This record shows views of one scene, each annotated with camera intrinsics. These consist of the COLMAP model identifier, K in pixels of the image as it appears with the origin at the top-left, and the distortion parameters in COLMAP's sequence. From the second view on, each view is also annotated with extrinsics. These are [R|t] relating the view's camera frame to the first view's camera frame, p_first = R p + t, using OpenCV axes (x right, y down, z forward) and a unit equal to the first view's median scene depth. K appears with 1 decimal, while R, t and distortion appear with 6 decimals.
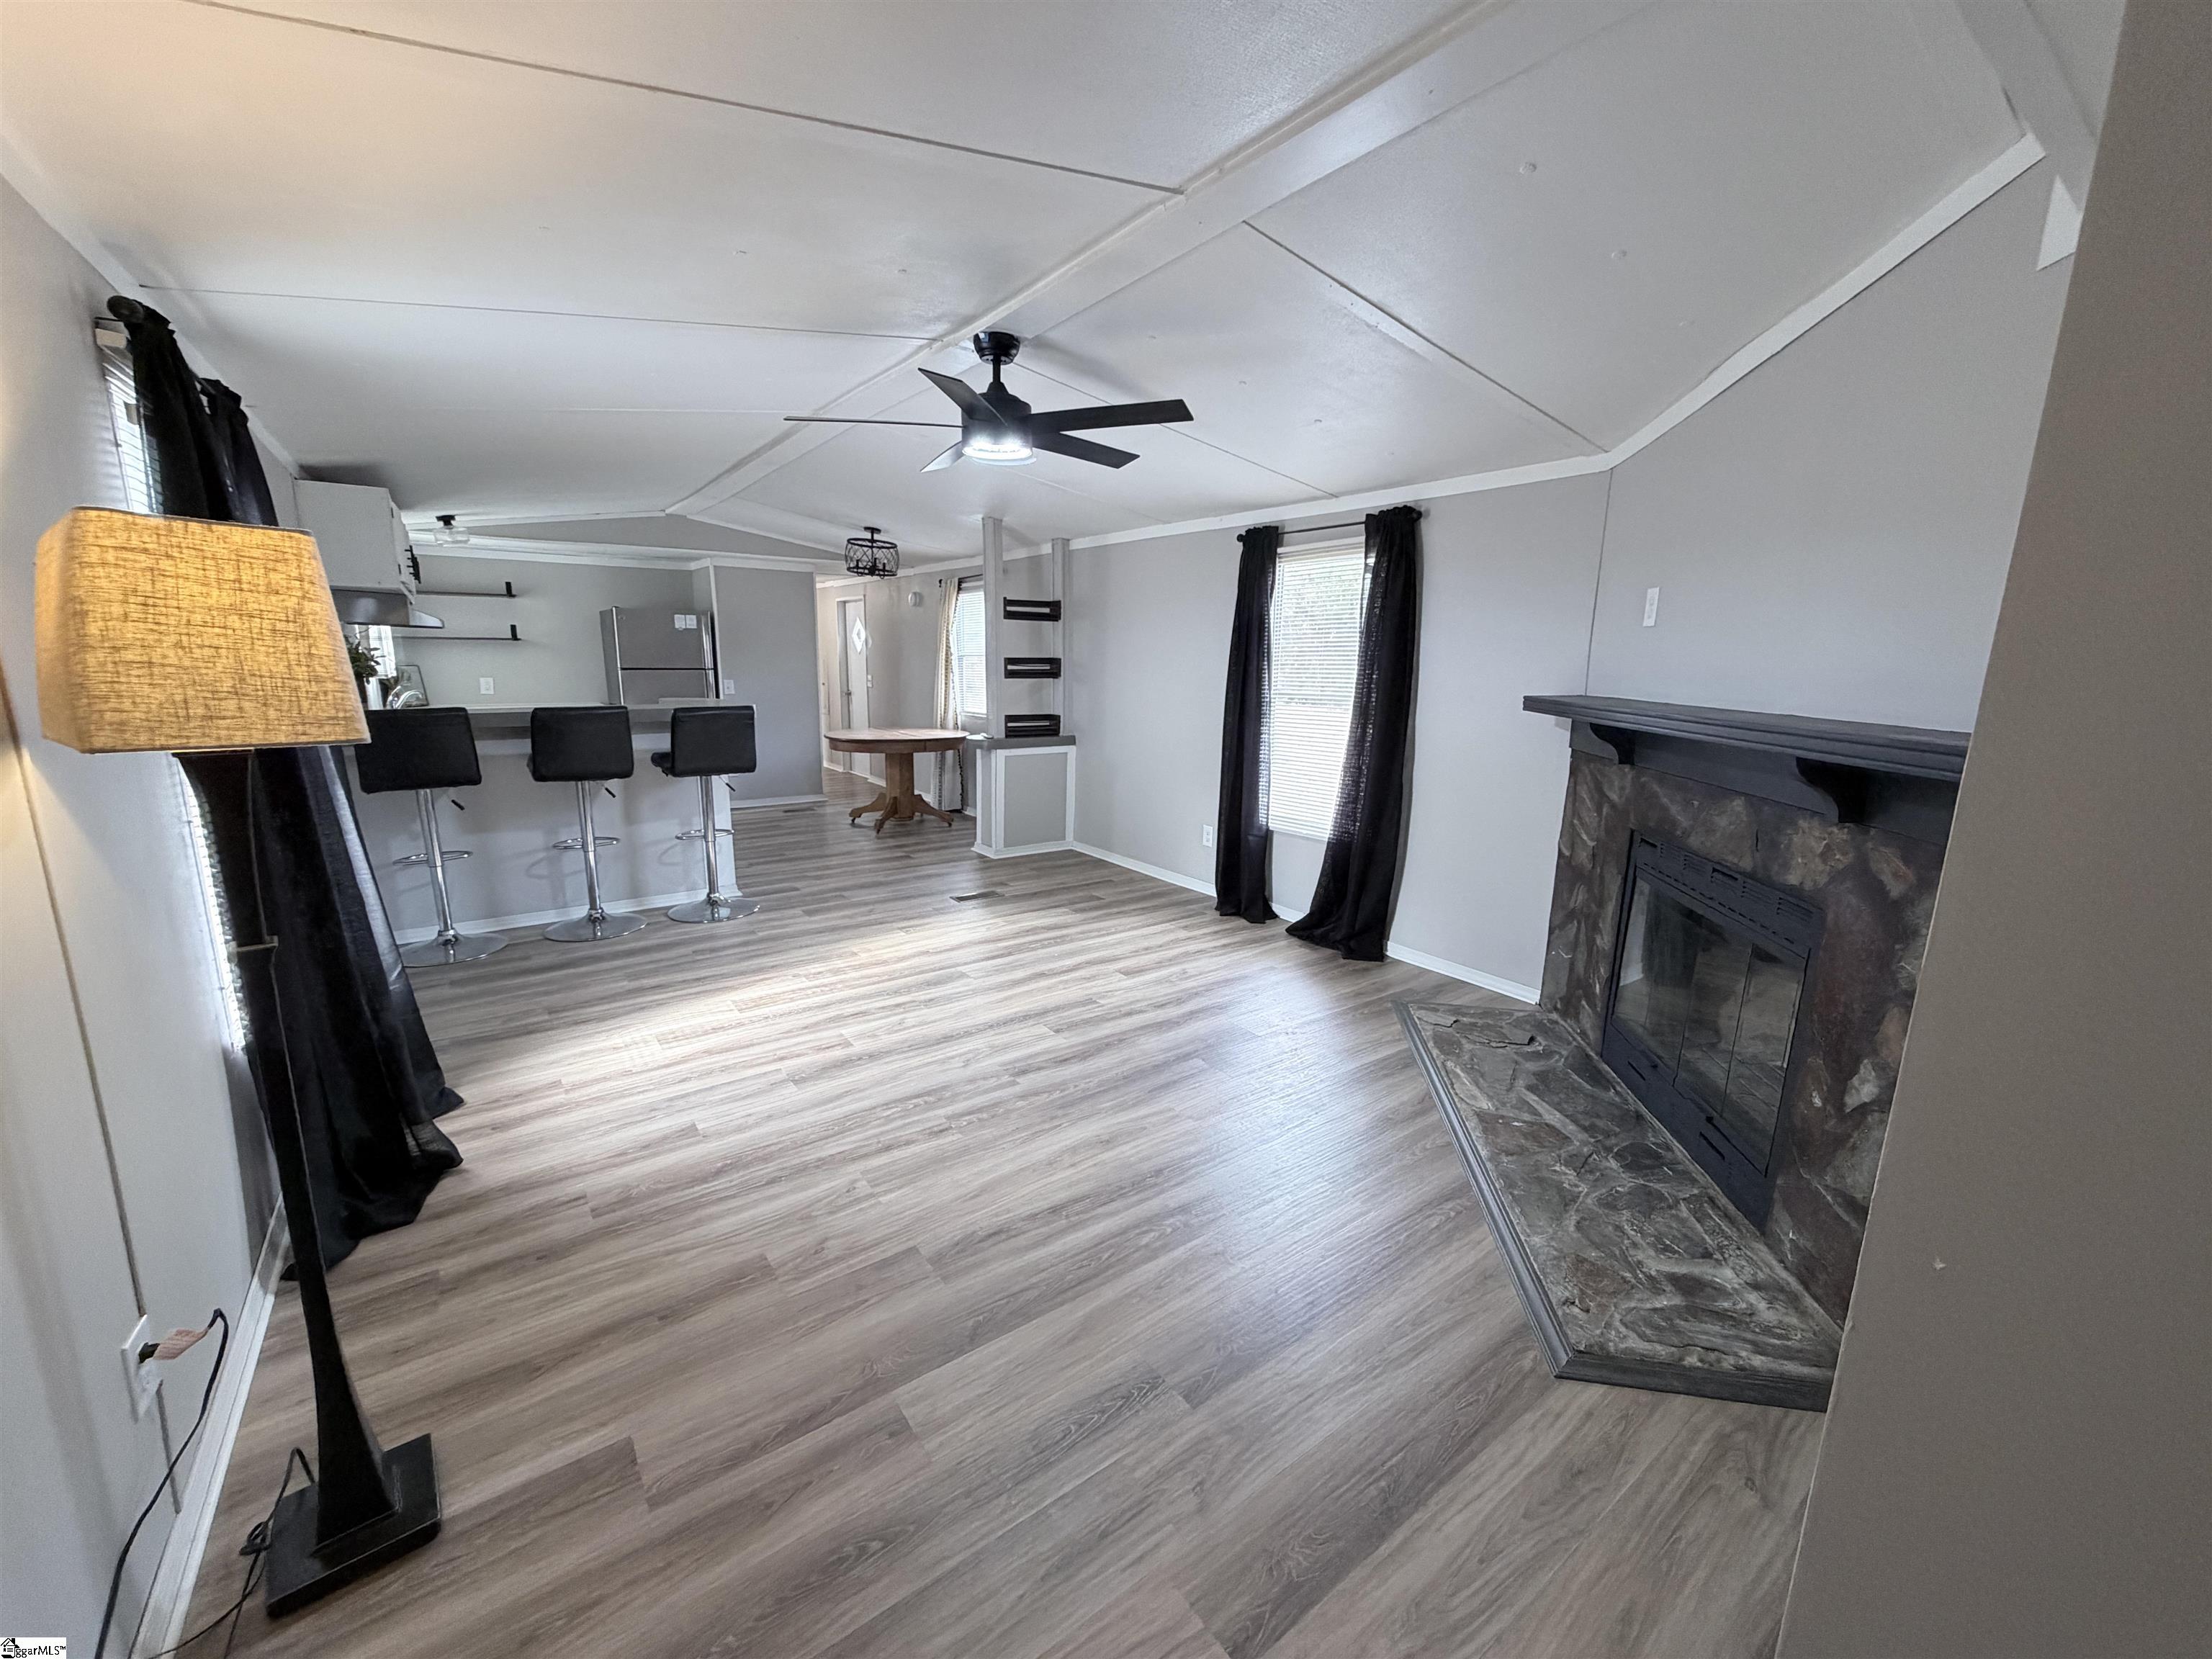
lens RADIAL K [[880.7, 0, 1102.4], [0, 880.7, 833.0], [0, 0, 1]] dist [0.000562, -0.000592]
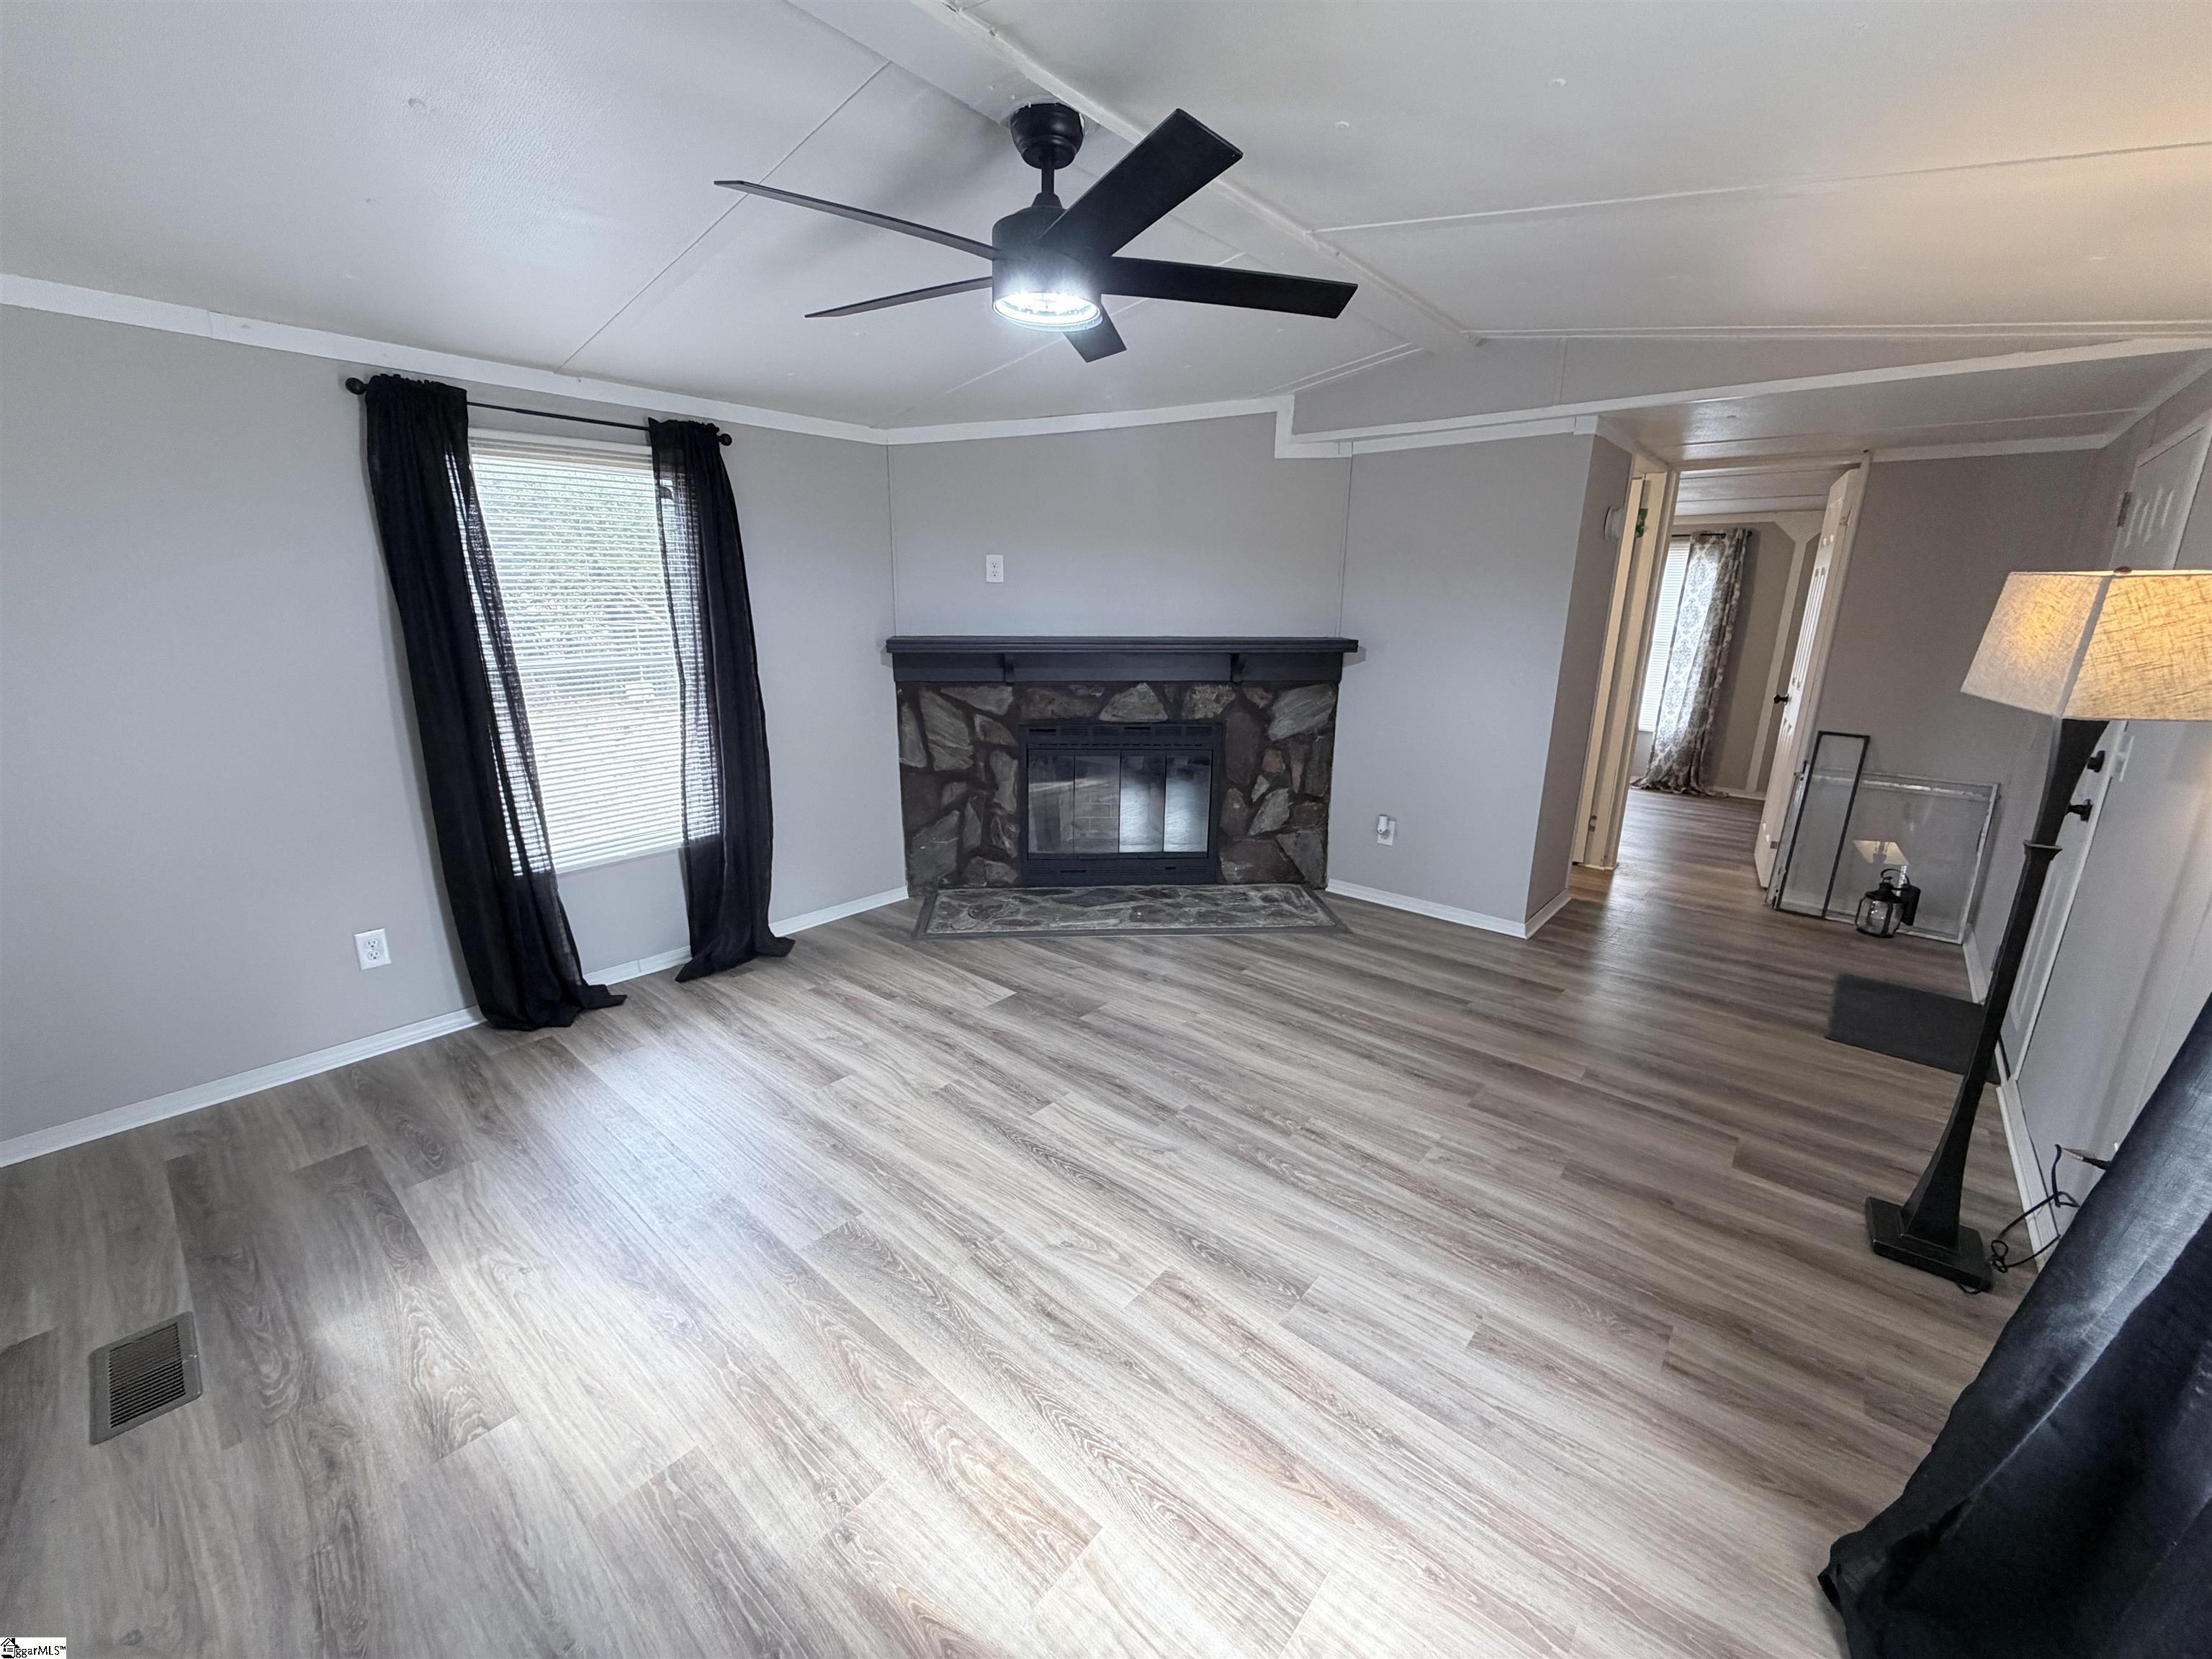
lens RADIAL K [[877.3, 0, 1105.1], [0, 877.3, 831.1], [0, 0, 1]] dist [0.000267, 0.000362]
pose [[-0.229897, -0.268699, 0.935387, -0.763957], [0.179952, 0.932821, 0.312190, -0.247918], [-0.956433, 0.240097, -0.166100, 1.062750]]
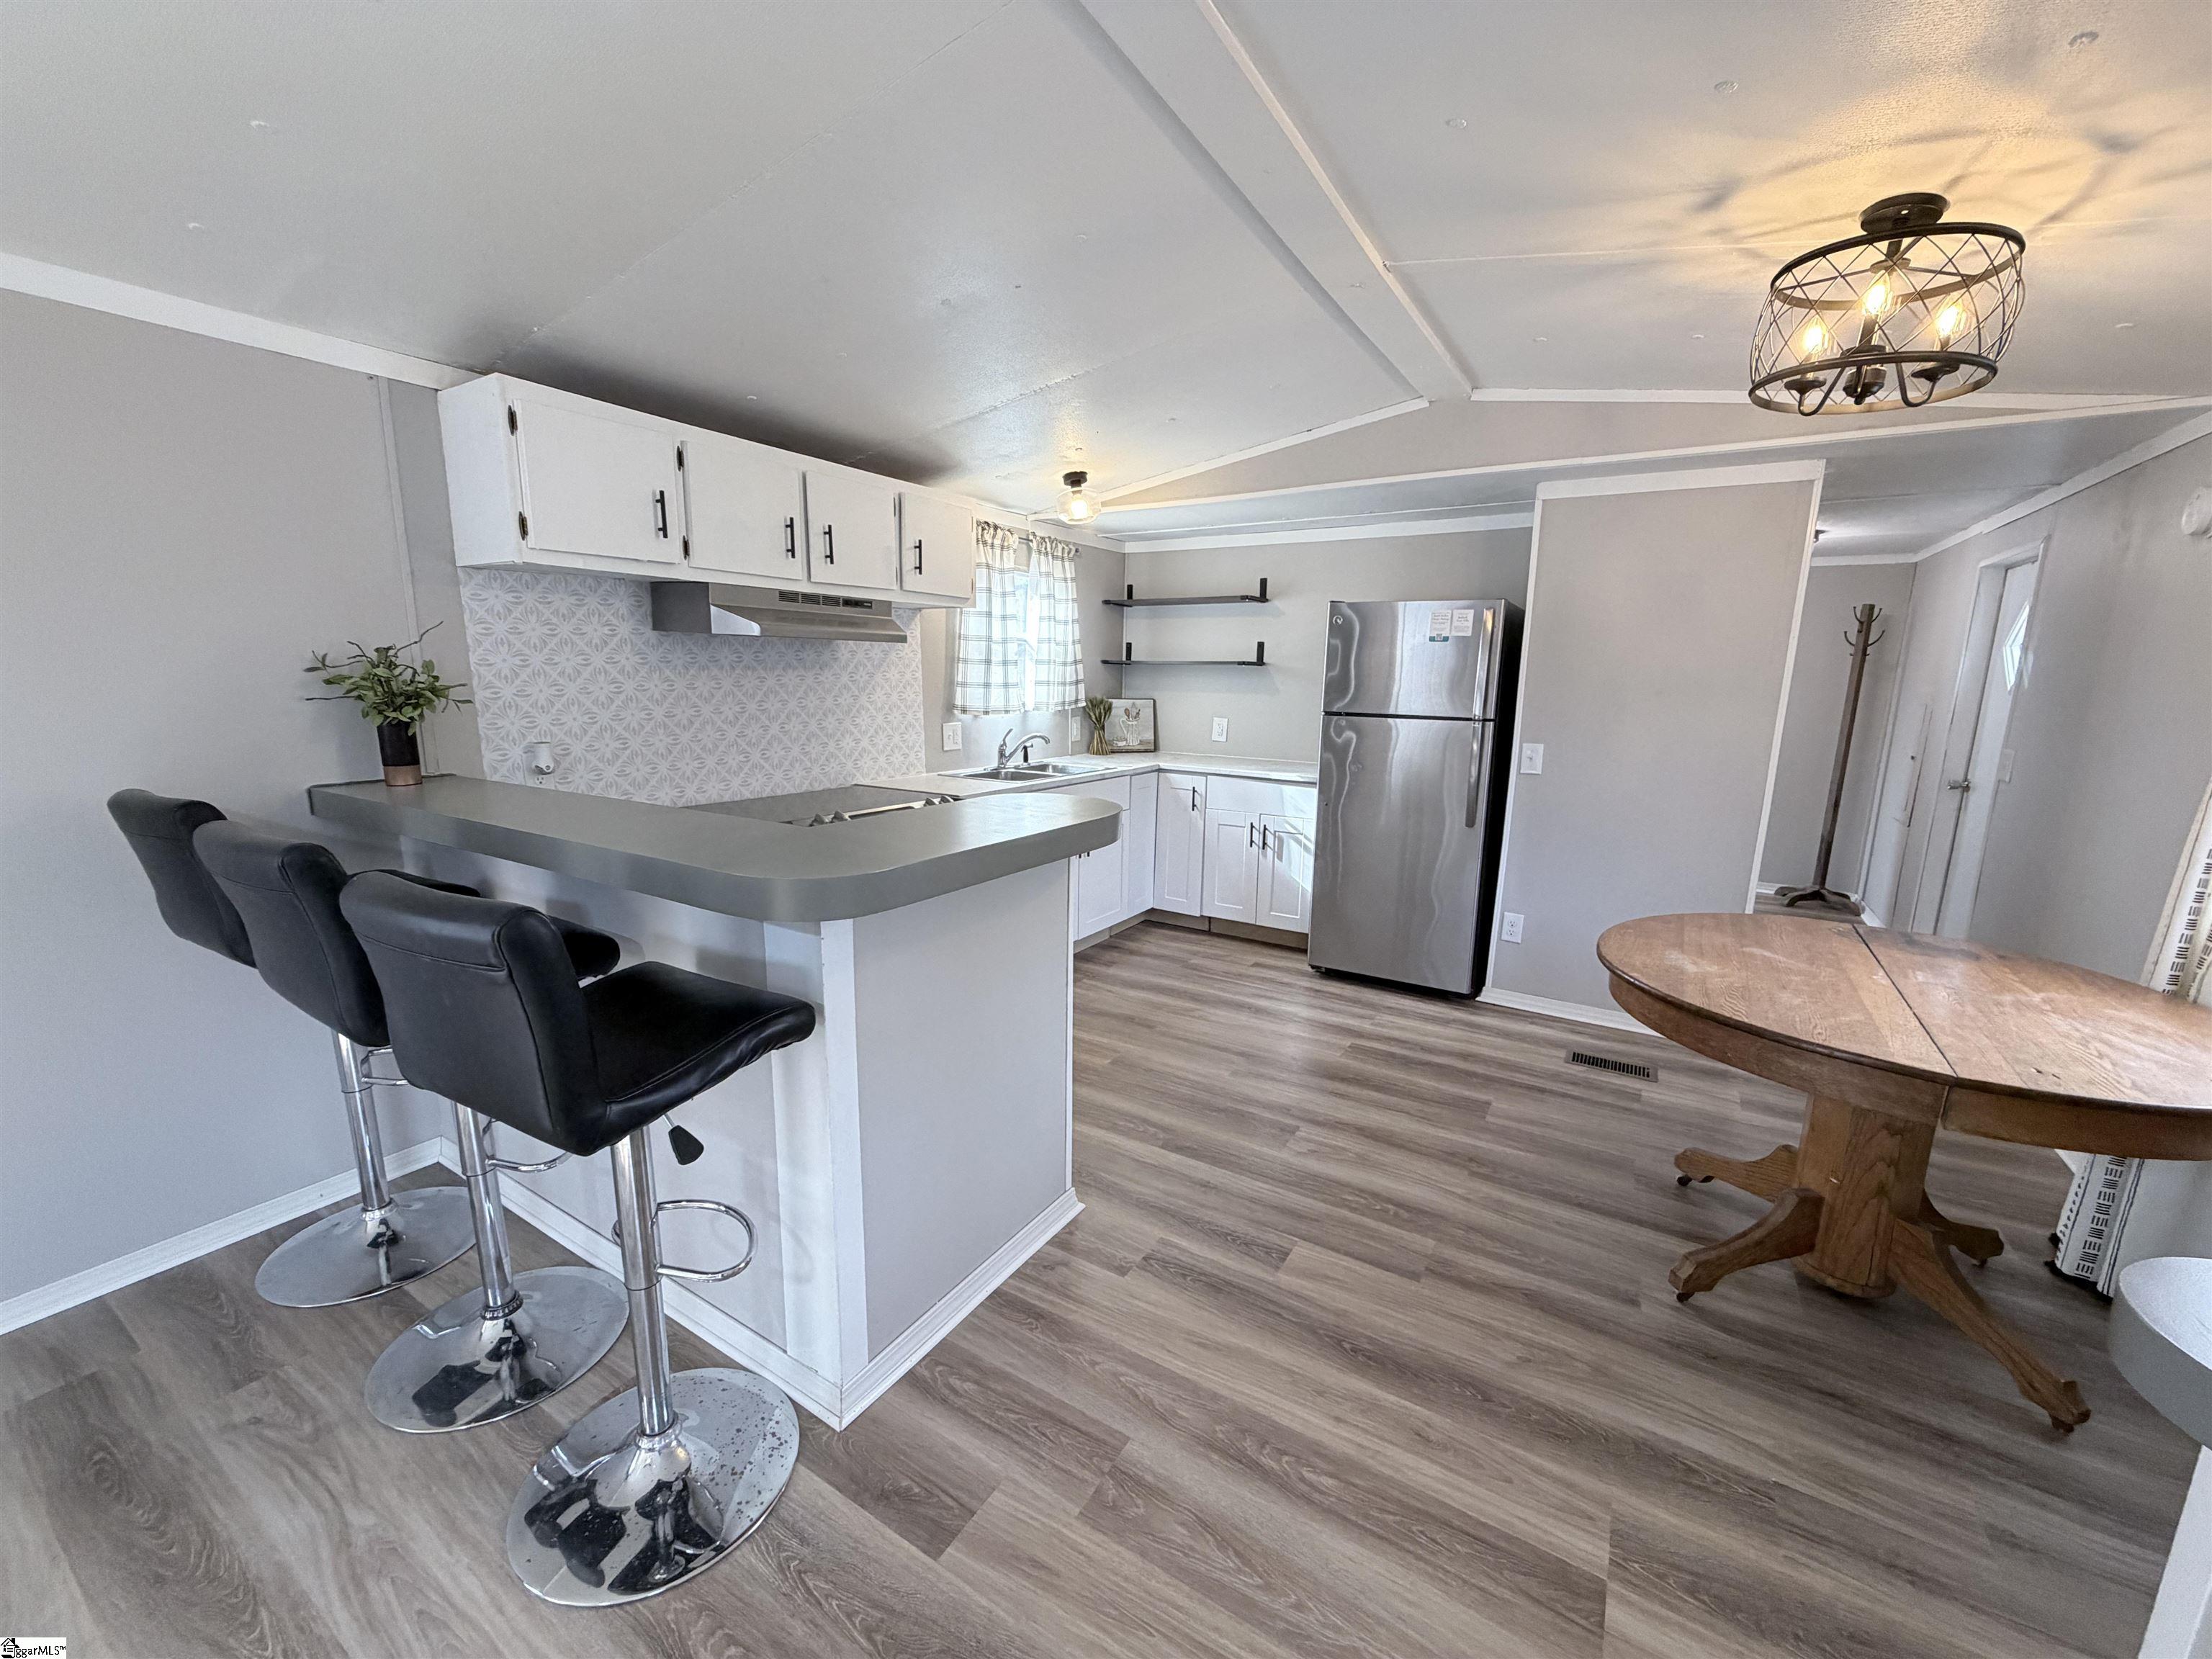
lens RADIAL K [[880.7, 0, 1102.4], [0, 880.7, 833.0], [0, 0, 1]] dist [0.000562, -0.000592]
pose [[0.377695, 0.162441, -0.911570, -0.182490], [-0.194741, 0.976407, 0.093306, -0.304205], [0.905220, 0.142279, 0.400418, 1.467199]]
